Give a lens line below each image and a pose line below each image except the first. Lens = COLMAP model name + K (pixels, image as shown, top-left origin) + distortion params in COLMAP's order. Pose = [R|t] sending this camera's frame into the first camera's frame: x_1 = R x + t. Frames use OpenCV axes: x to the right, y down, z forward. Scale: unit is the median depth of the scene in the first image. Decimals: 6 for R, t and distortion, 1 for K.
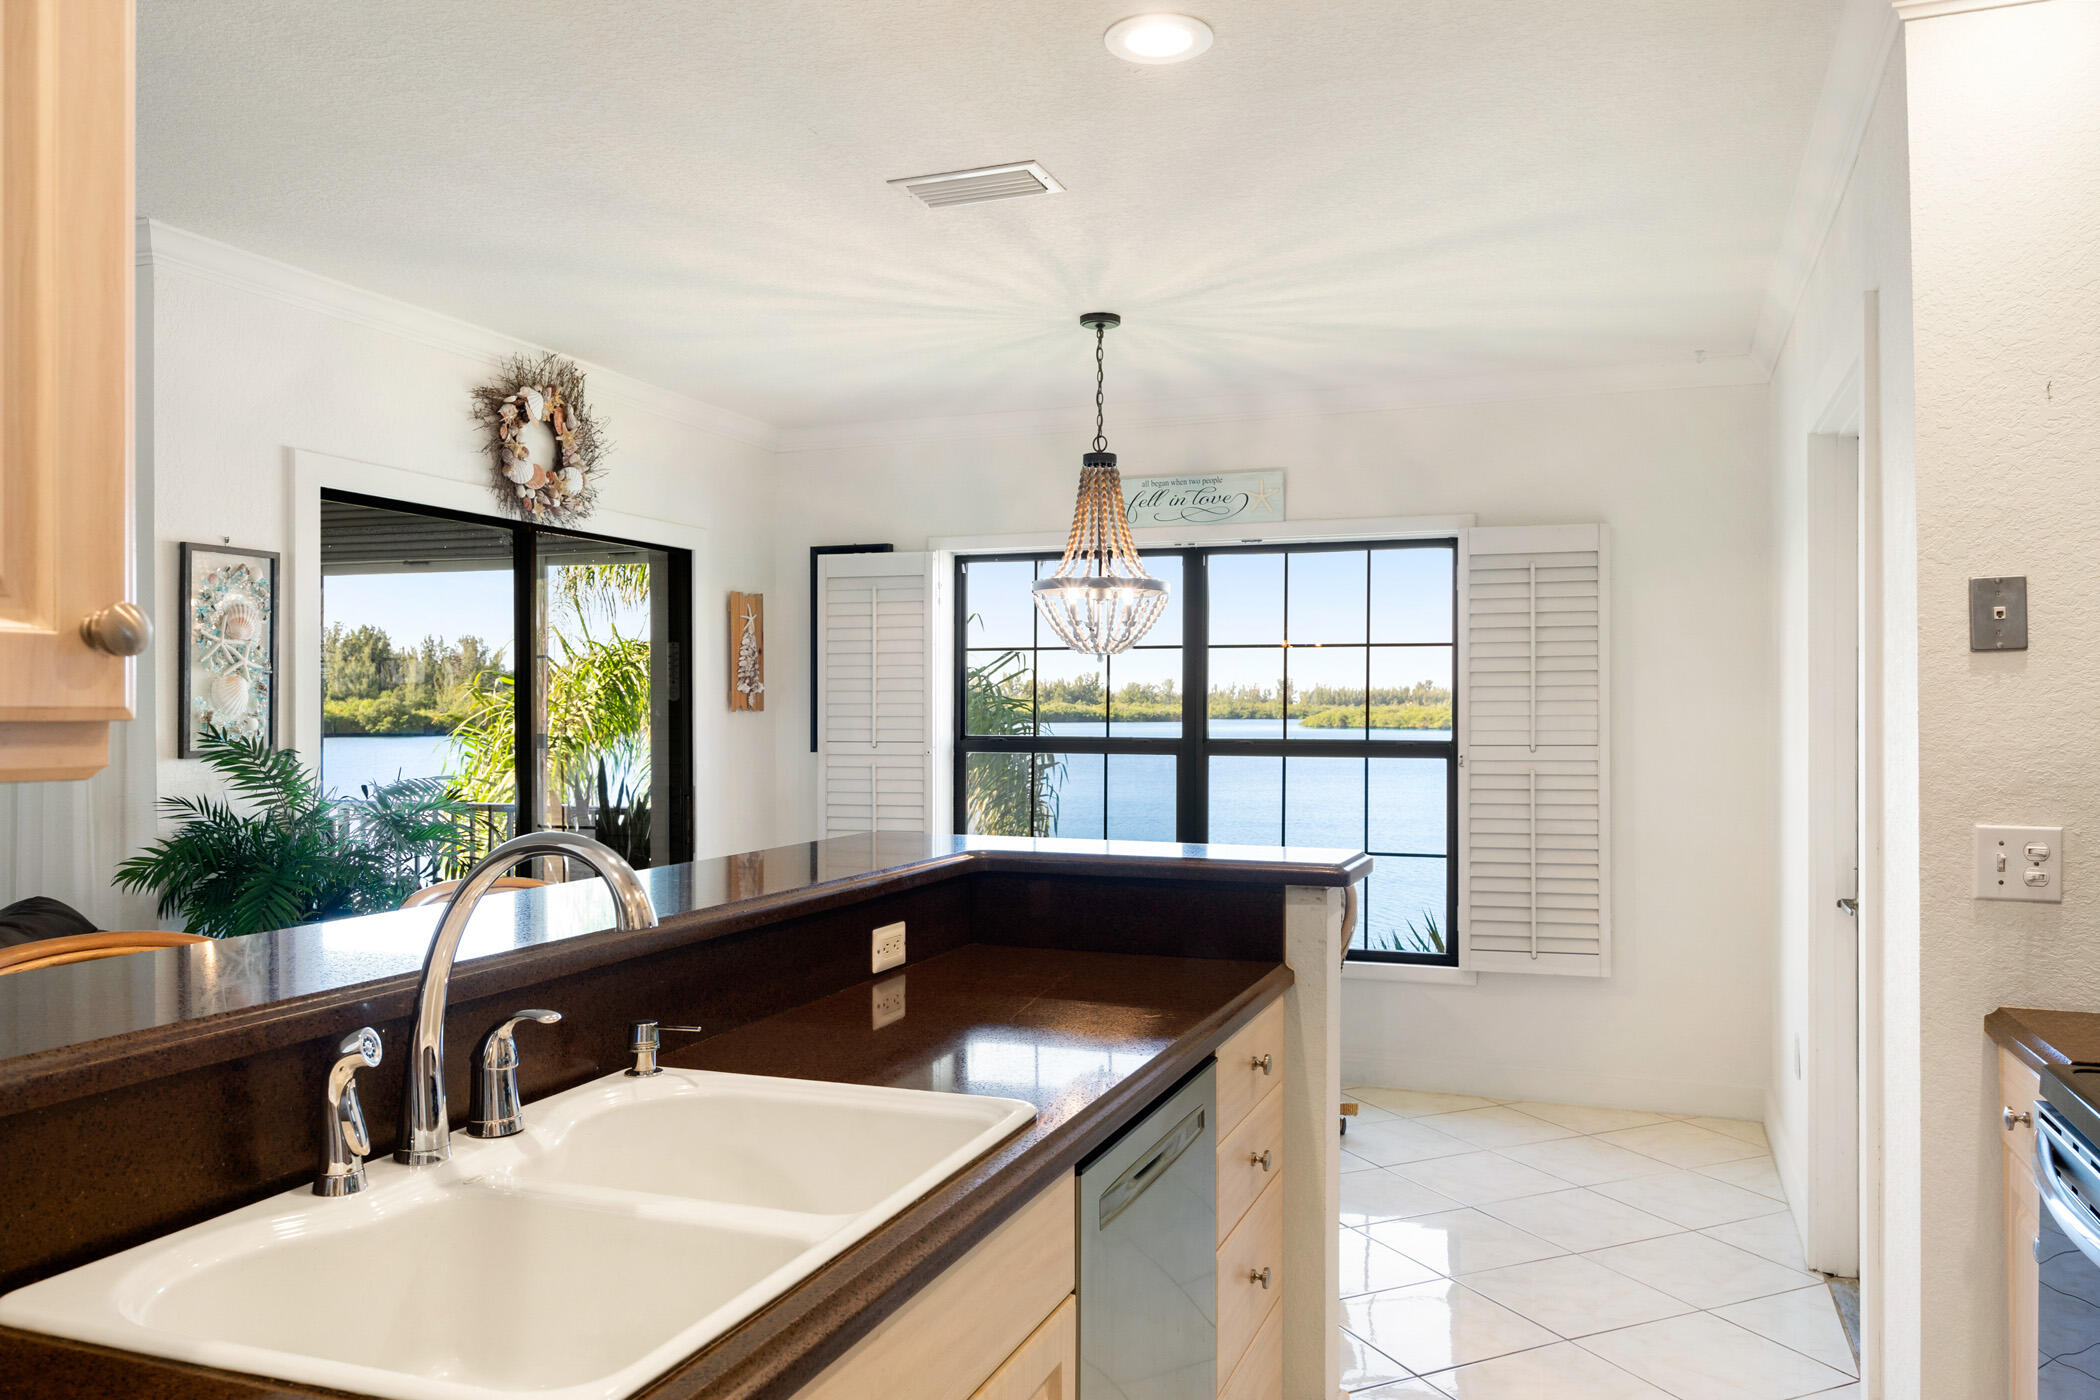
lens RADIAL K [[1472.6, 0, 1066.1], [0, 1472.6, 708.9], [0, 0, 1]] dist [0.002969, 0.001679]
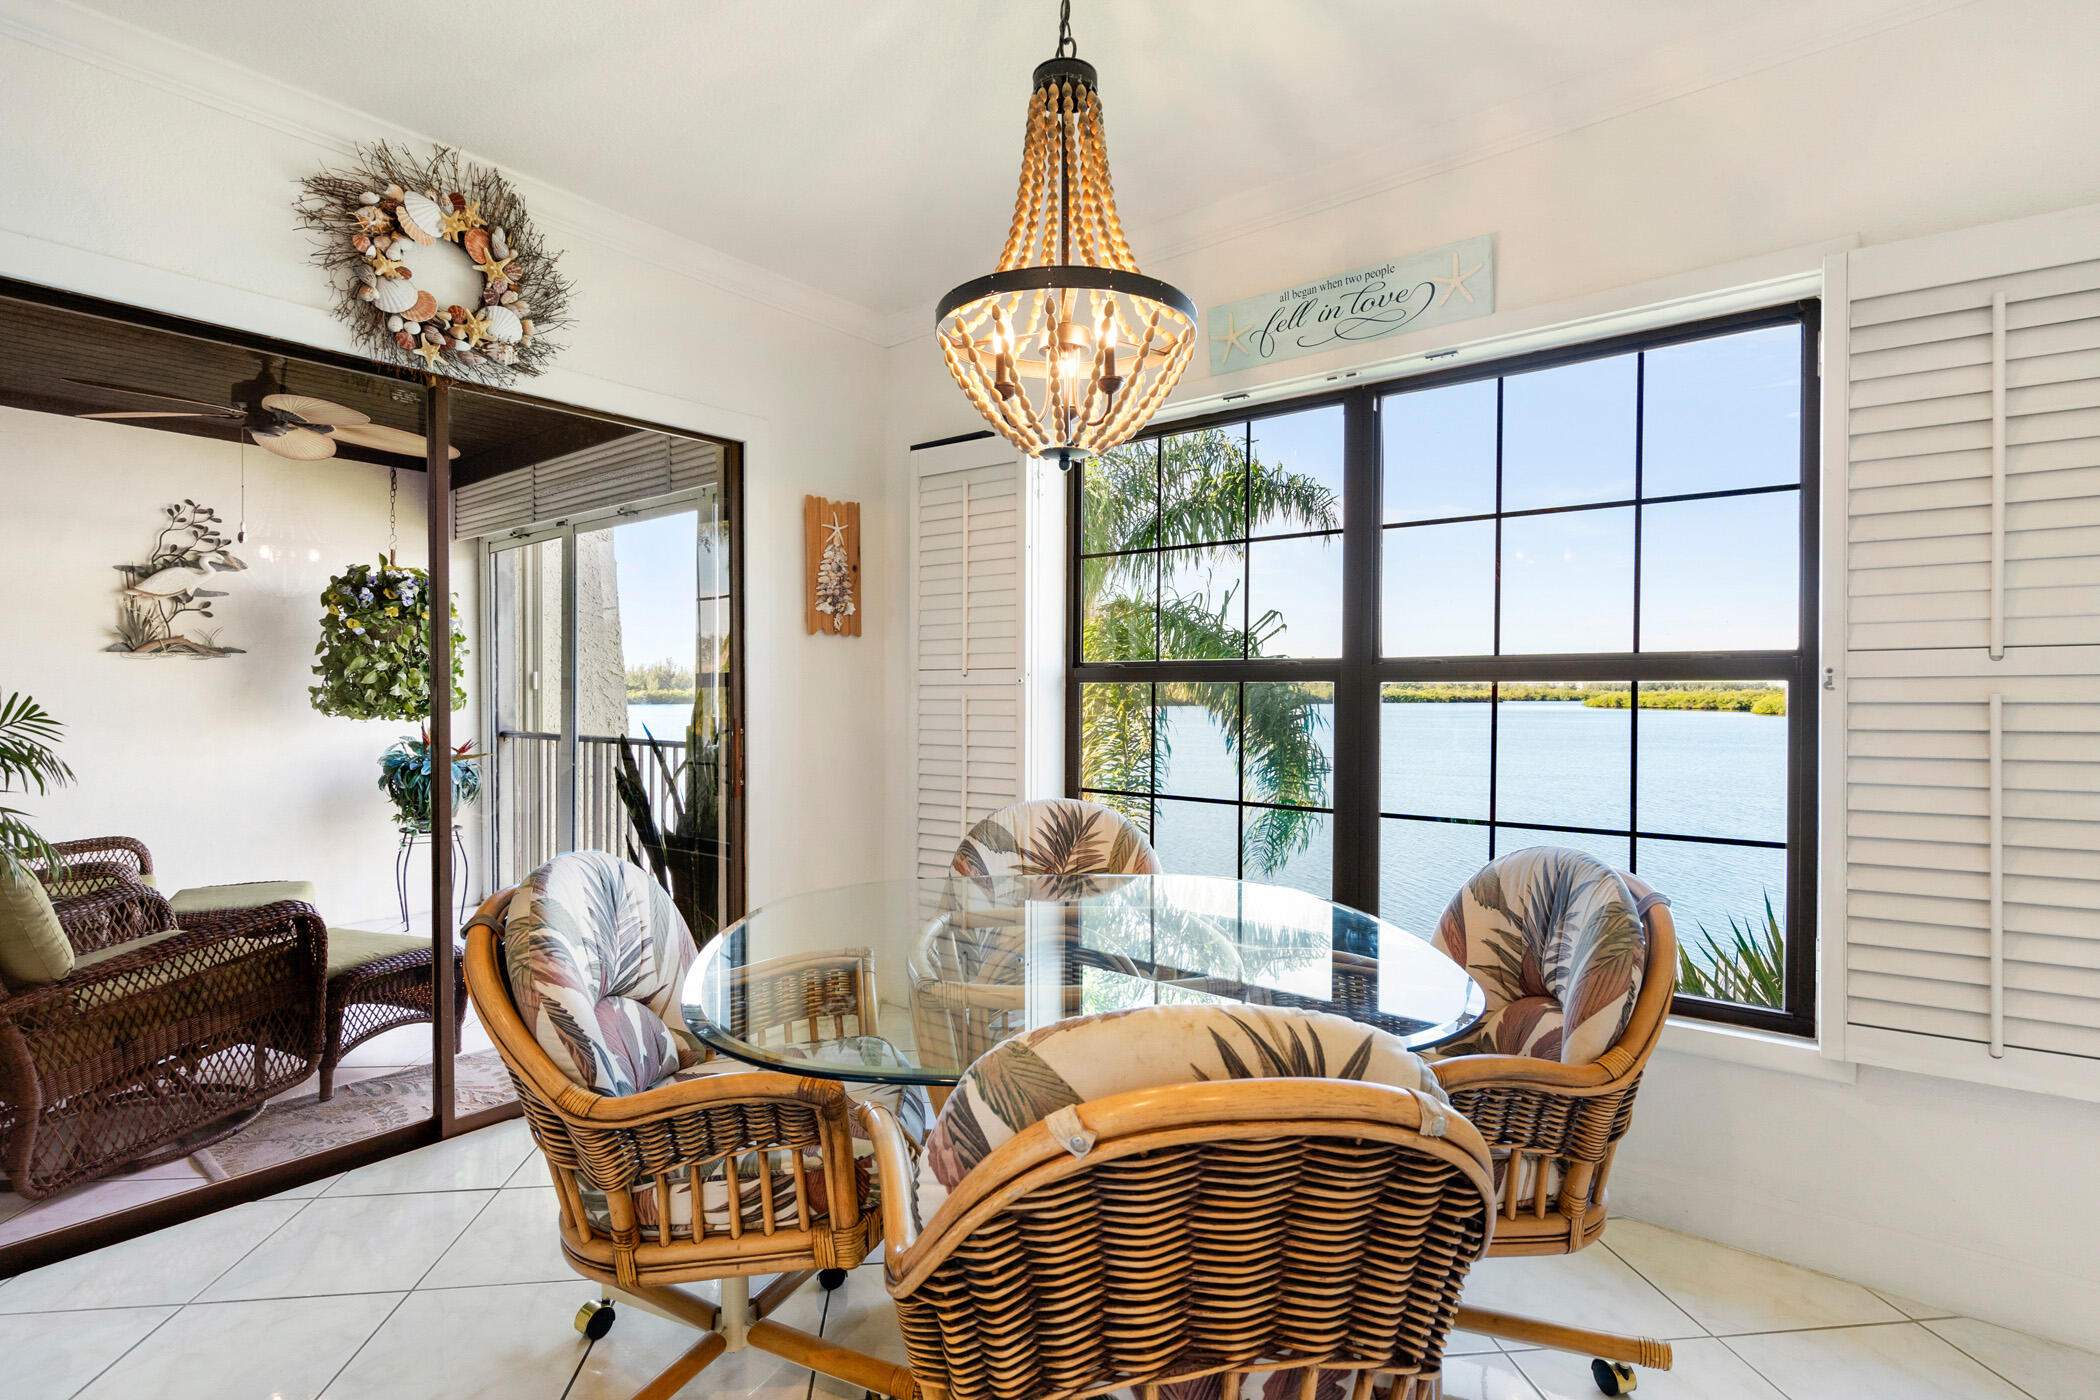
lens RADIAL K [[1012.5, 0, 1054.1], [0, 1012.5, 697.8], [0, 0, 1]] dist [0.000398, 0.000488]
pose [[0.948444, 0.002638, -0.316934, 0.112843], [-0.000750, 0.999981, 0.006080, 0.040204], [0.316944, -0.005529, 0.948428, 0.545547]]
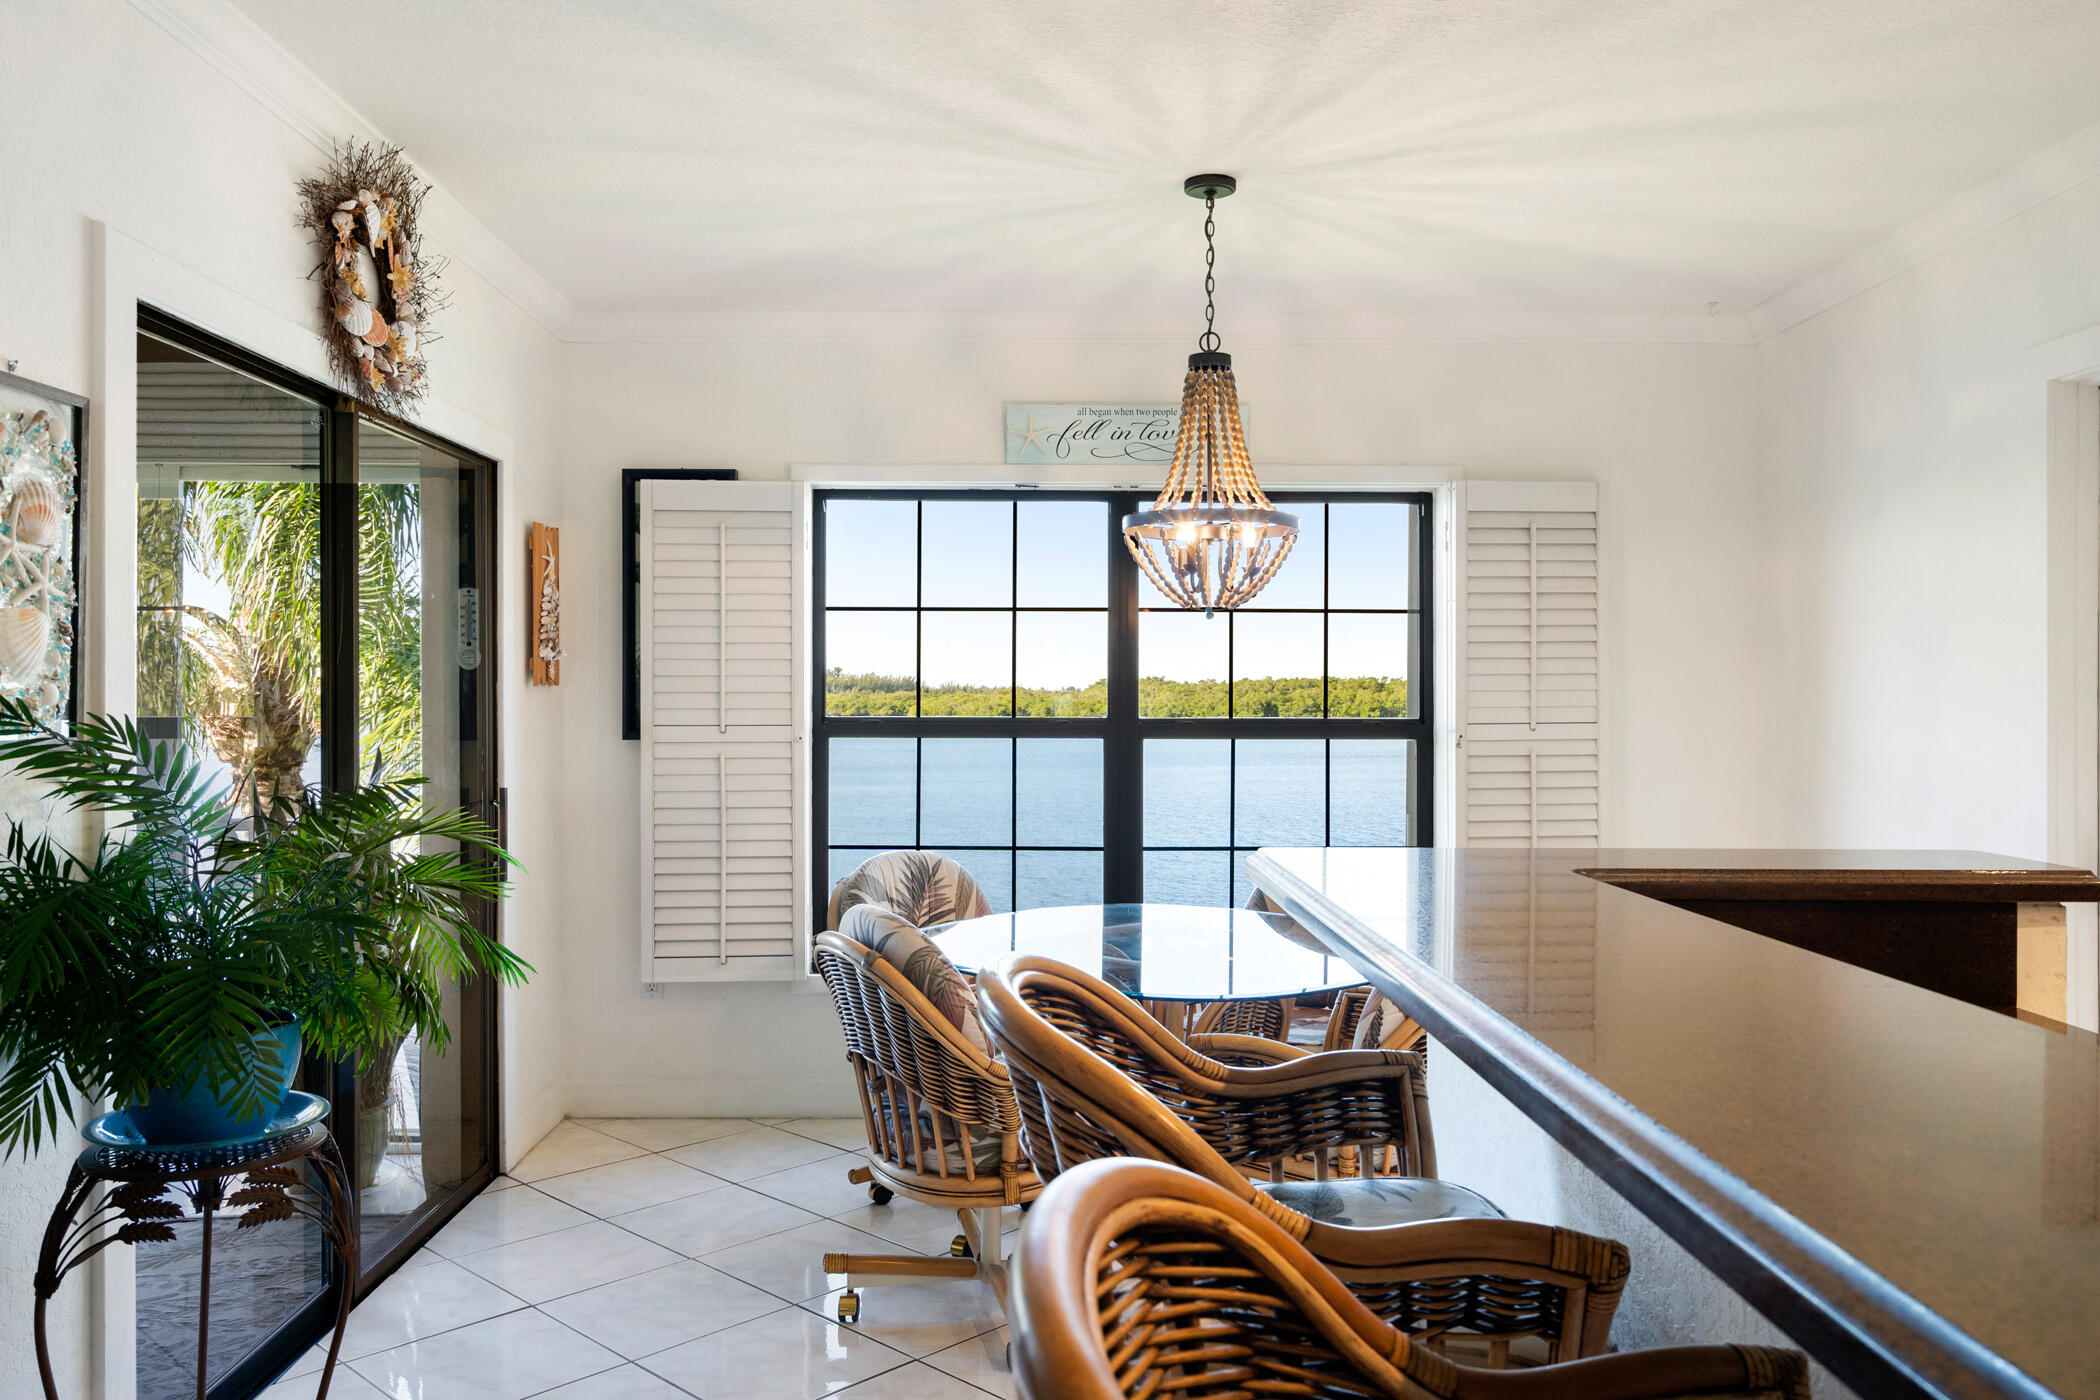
lens RADIAL K [[1511.2, 0, 1047.7], [0, 1511.2, 695.6], [0, 0, 1]] dist [0.003657, -0.001260]
pose [[0.934964, 0.000439, 0.354742, -0.288855], [-0.000485, 1.000000, 0.000040, 0.007757], [-0.354742, -0.000209, 0.934964, 0.229152]]
